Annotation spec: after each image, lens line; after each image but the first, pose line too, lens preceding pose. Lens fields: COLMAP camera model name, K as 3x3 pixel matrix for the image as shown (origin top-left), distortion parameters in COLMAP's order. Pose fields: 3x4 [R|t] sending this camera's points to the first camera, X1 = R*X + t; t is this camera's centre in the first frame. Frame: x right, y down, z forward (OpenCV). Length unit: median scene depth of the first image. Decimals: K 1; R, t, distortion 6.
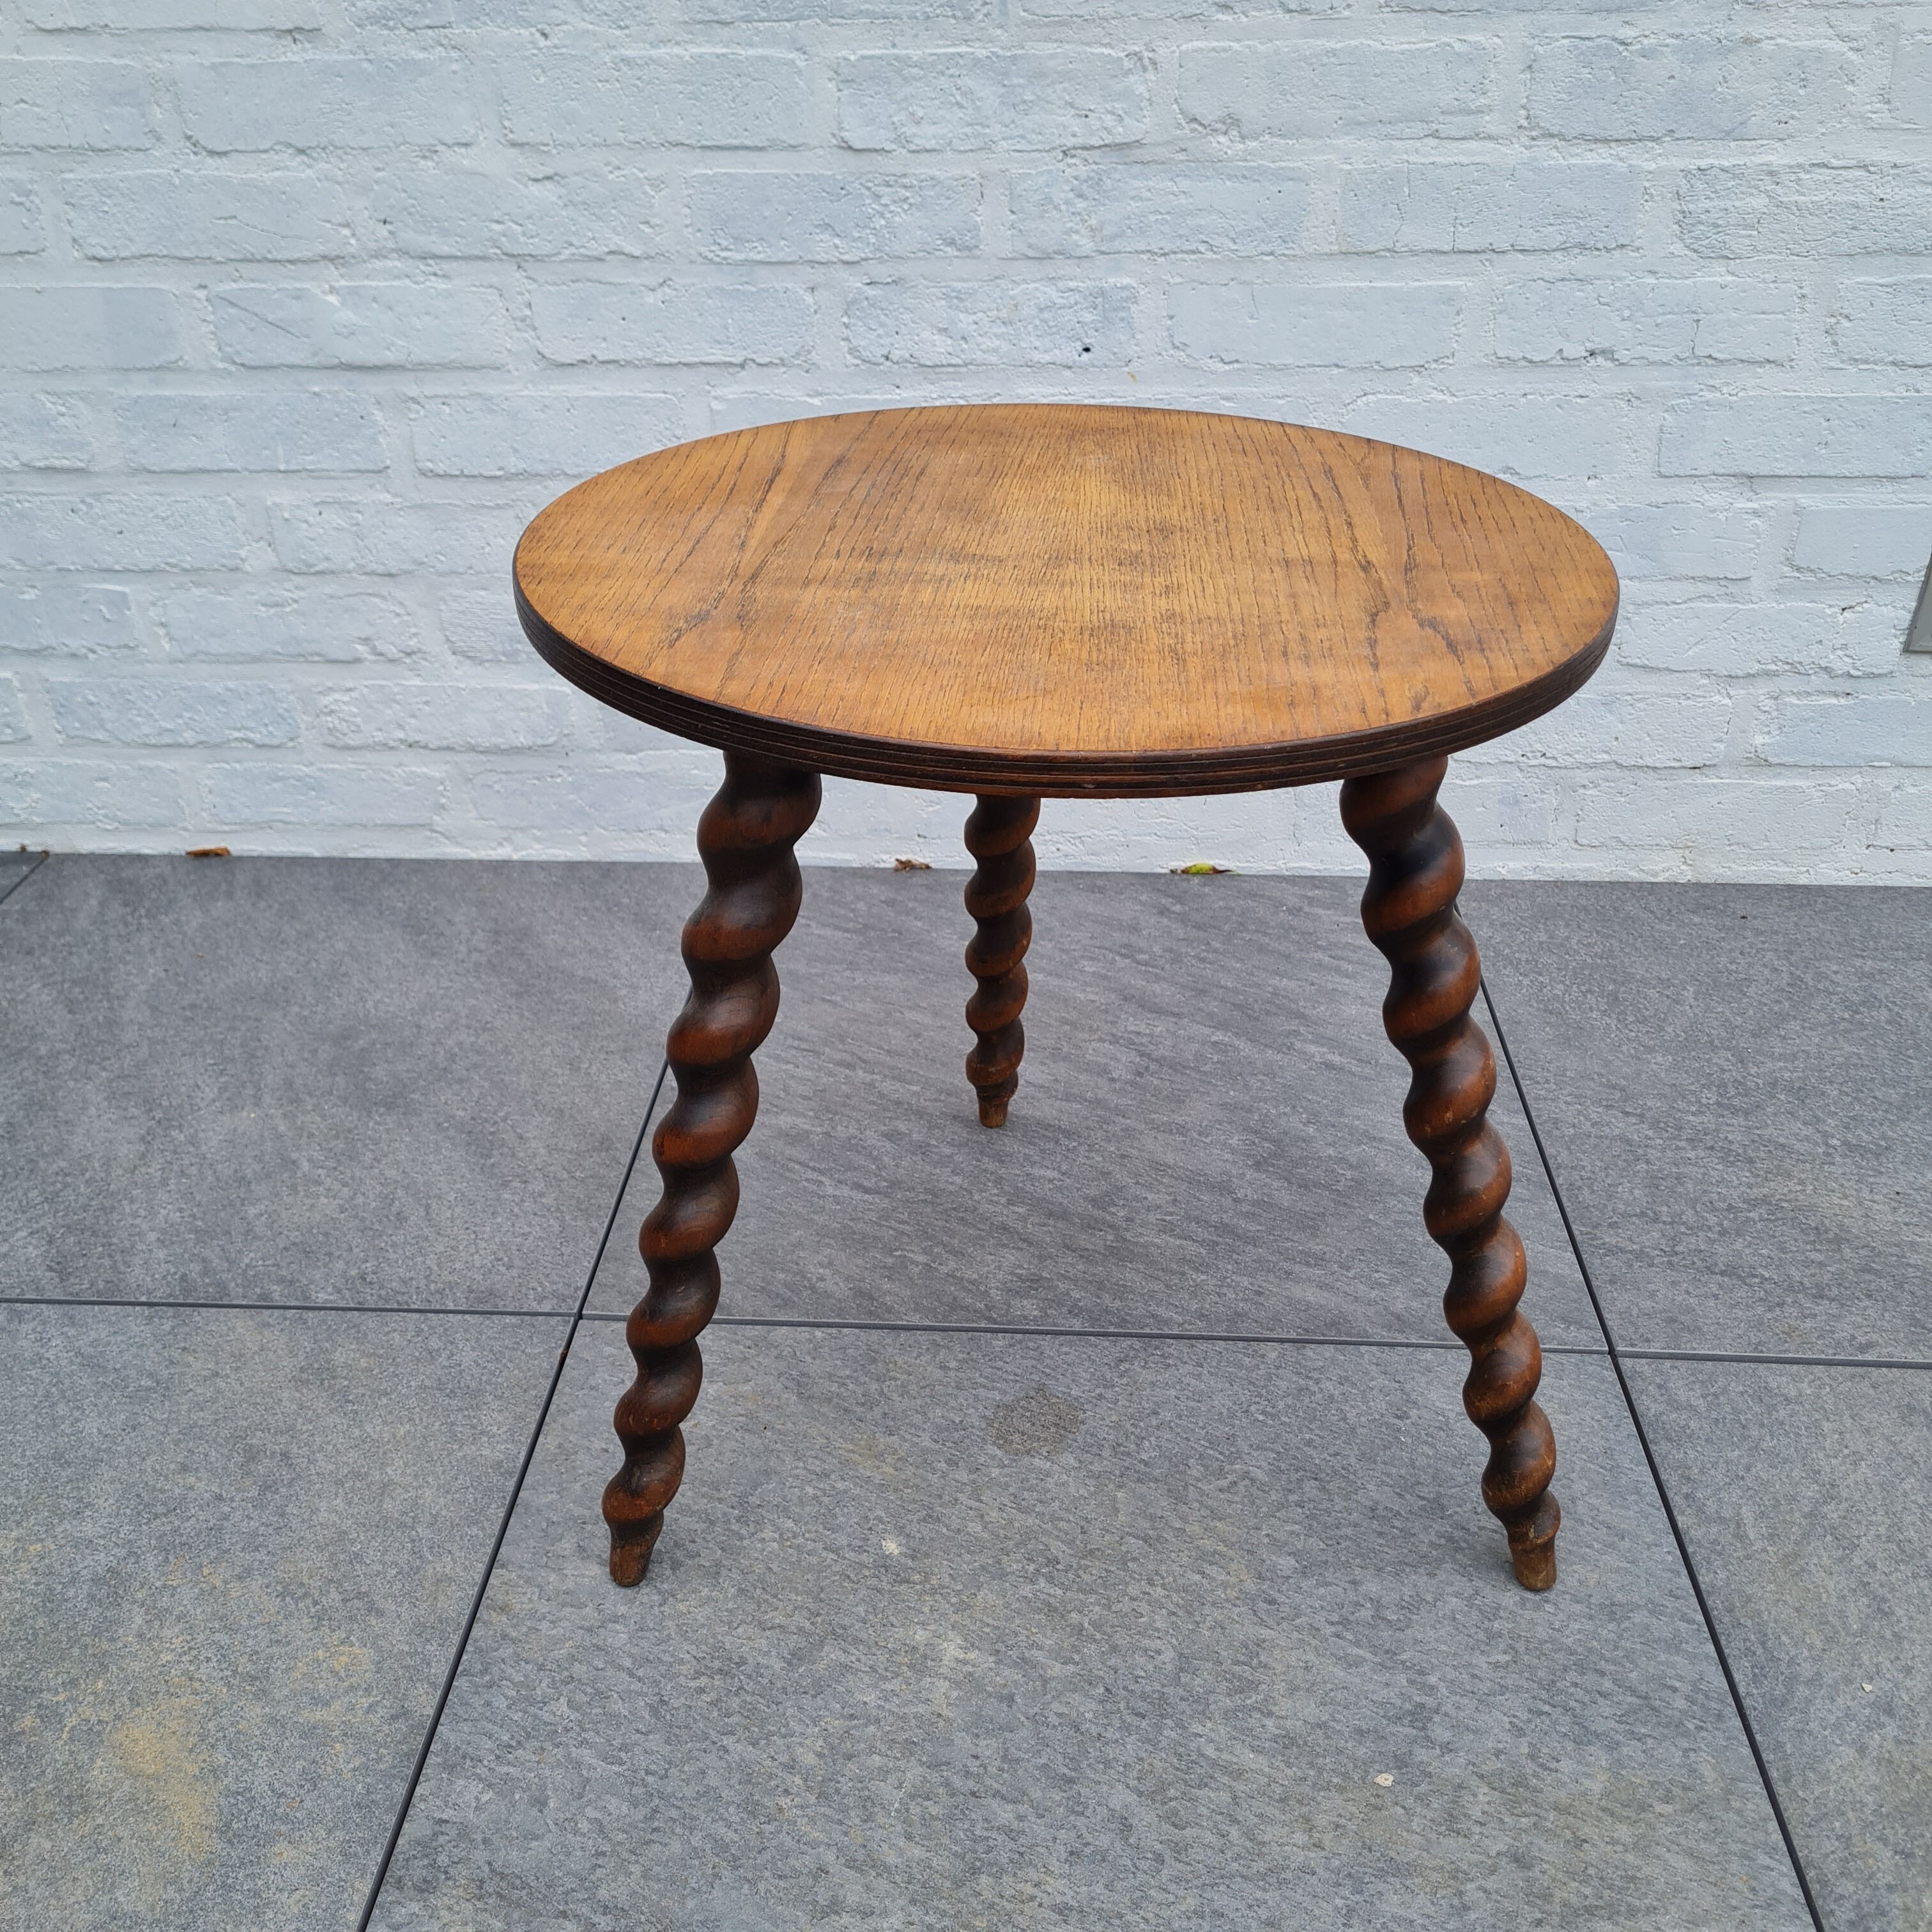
lens RADIAL K [[1962.7, 0, 938.6], [0, 1962.7, 992.0], [0, 0, 1]] dist [0.031614, 0.000000]
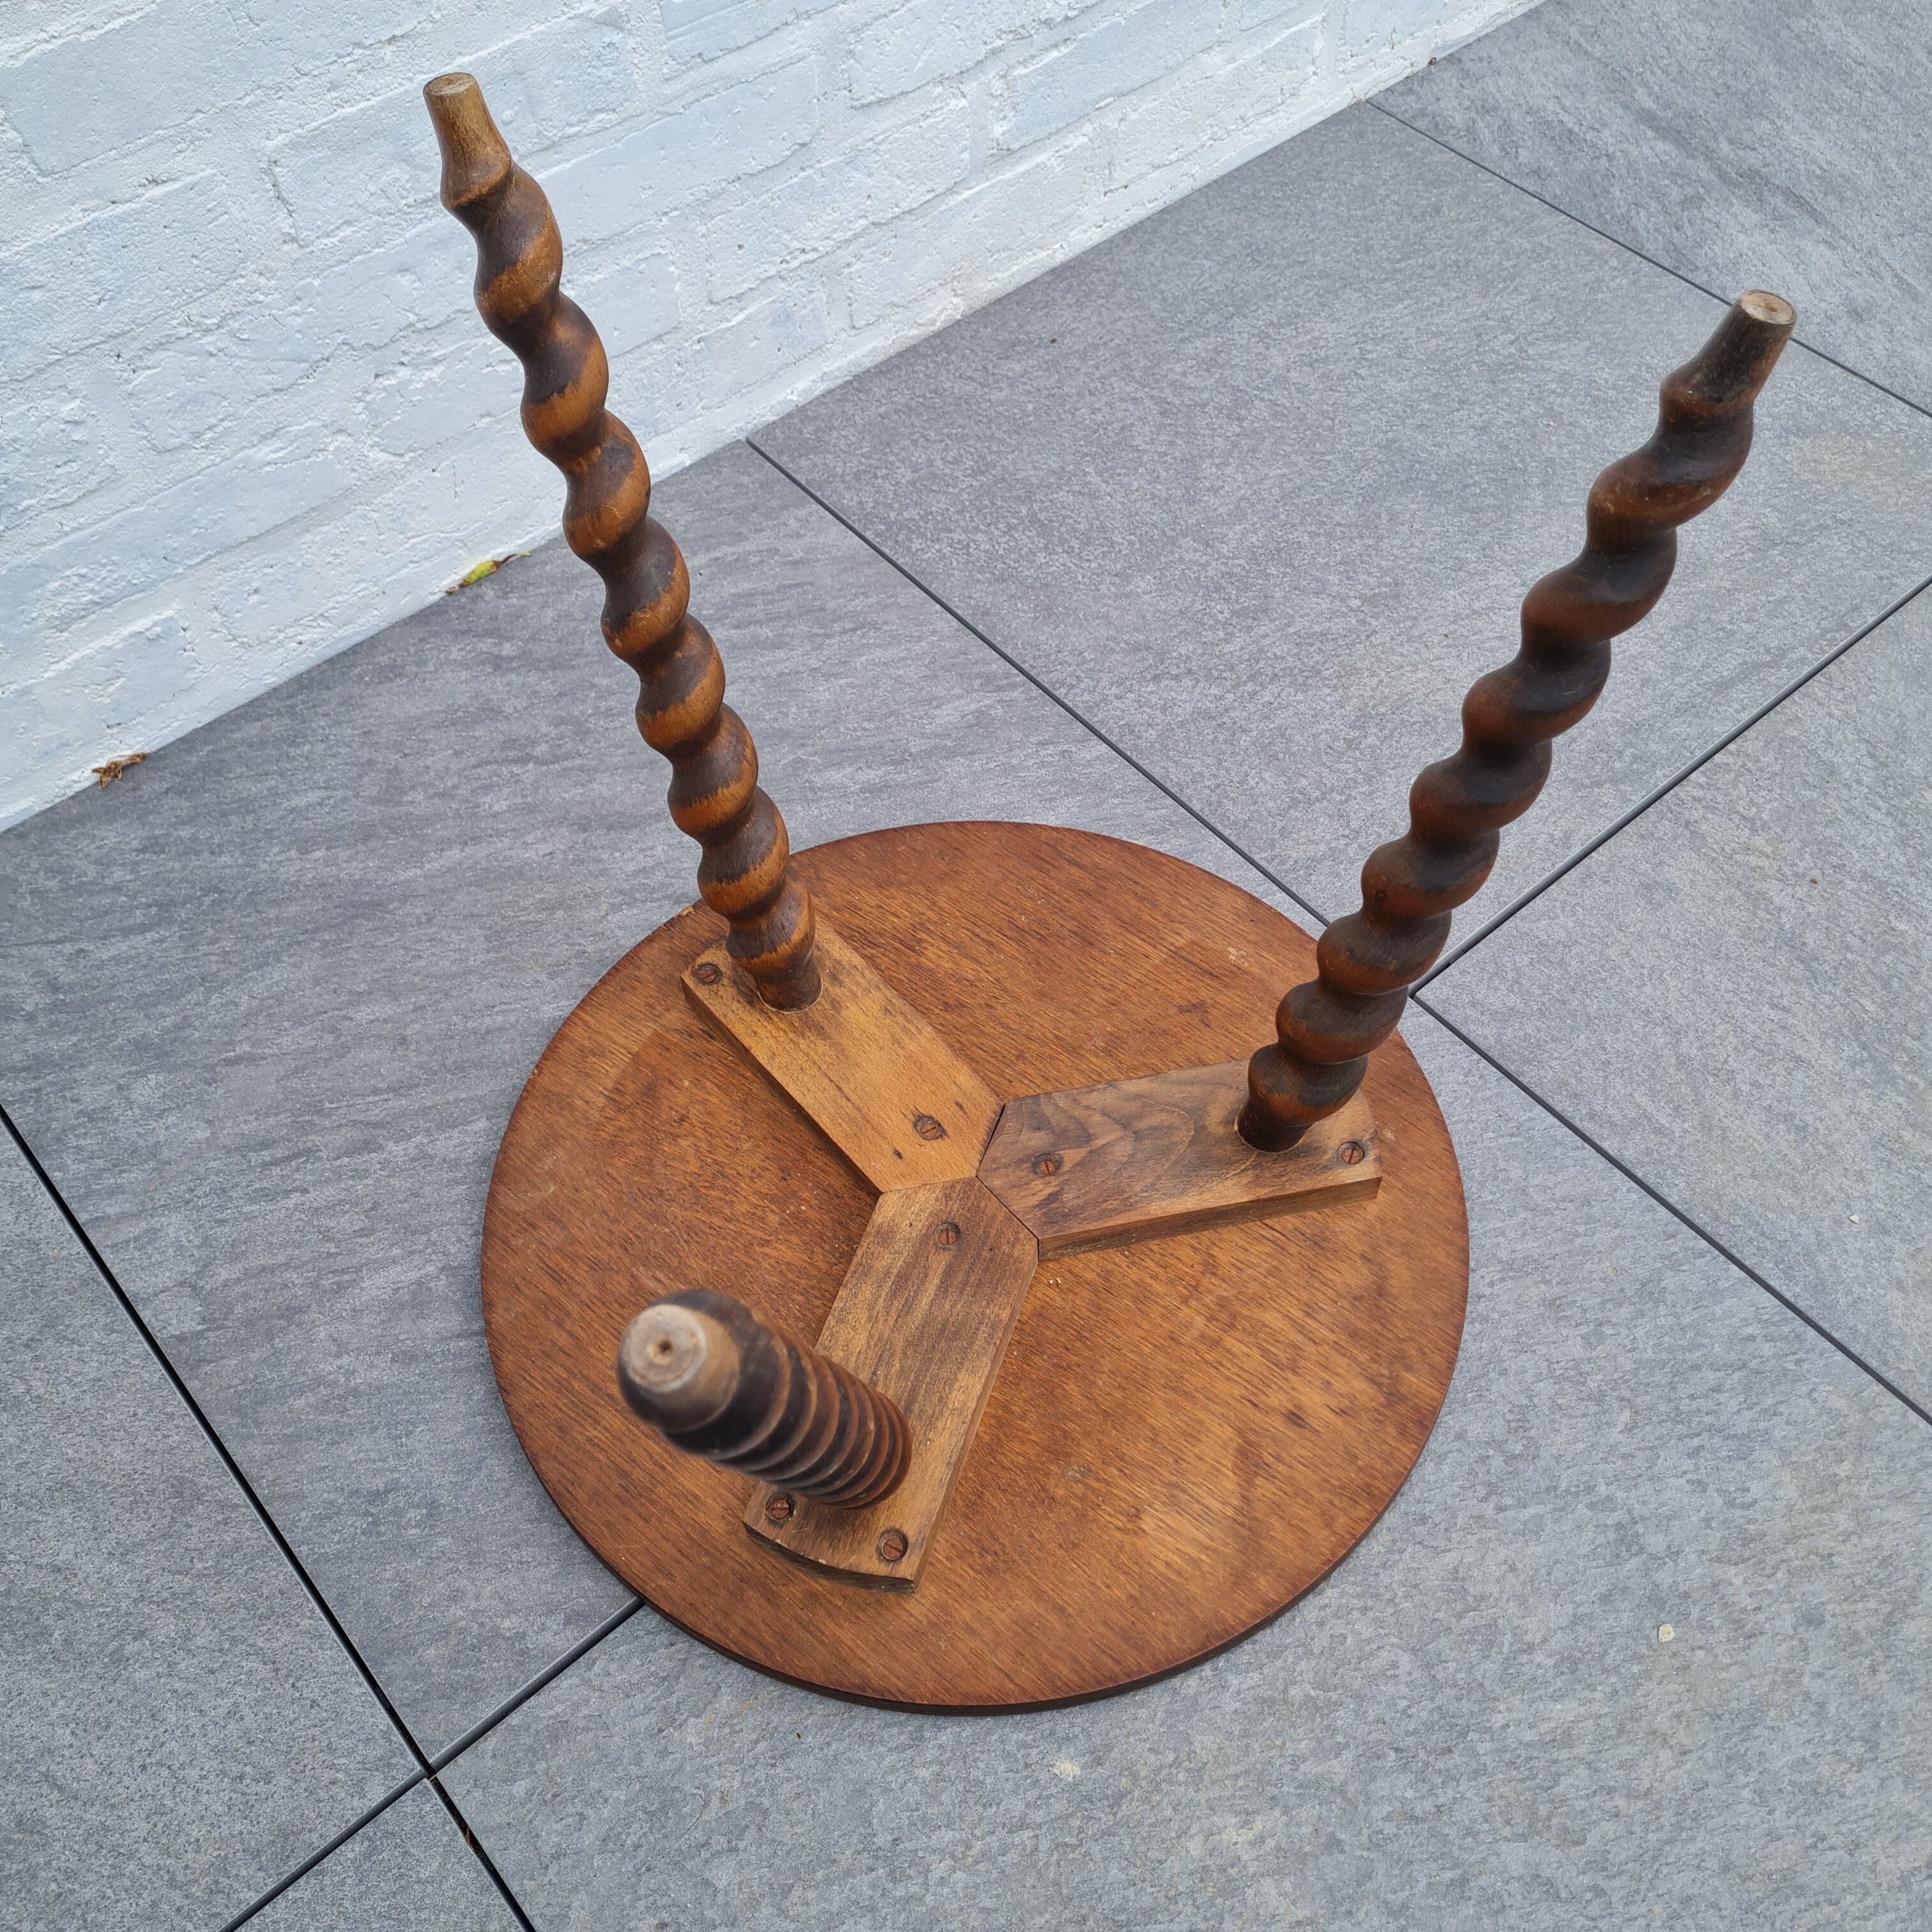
lens RADIAL K [[1962.7, 0, 988.4], [0, 1962.7, 945.9], [0, 0, 1]] dist [0.031614, 0.000000]
pose [[0.715483, -0.563654, 0.412768, -0.145274], [0.353674, 0.801751, 0.481778, -0.298442], [-0.602494, -0.198719, 0.772989, 0.343907]]
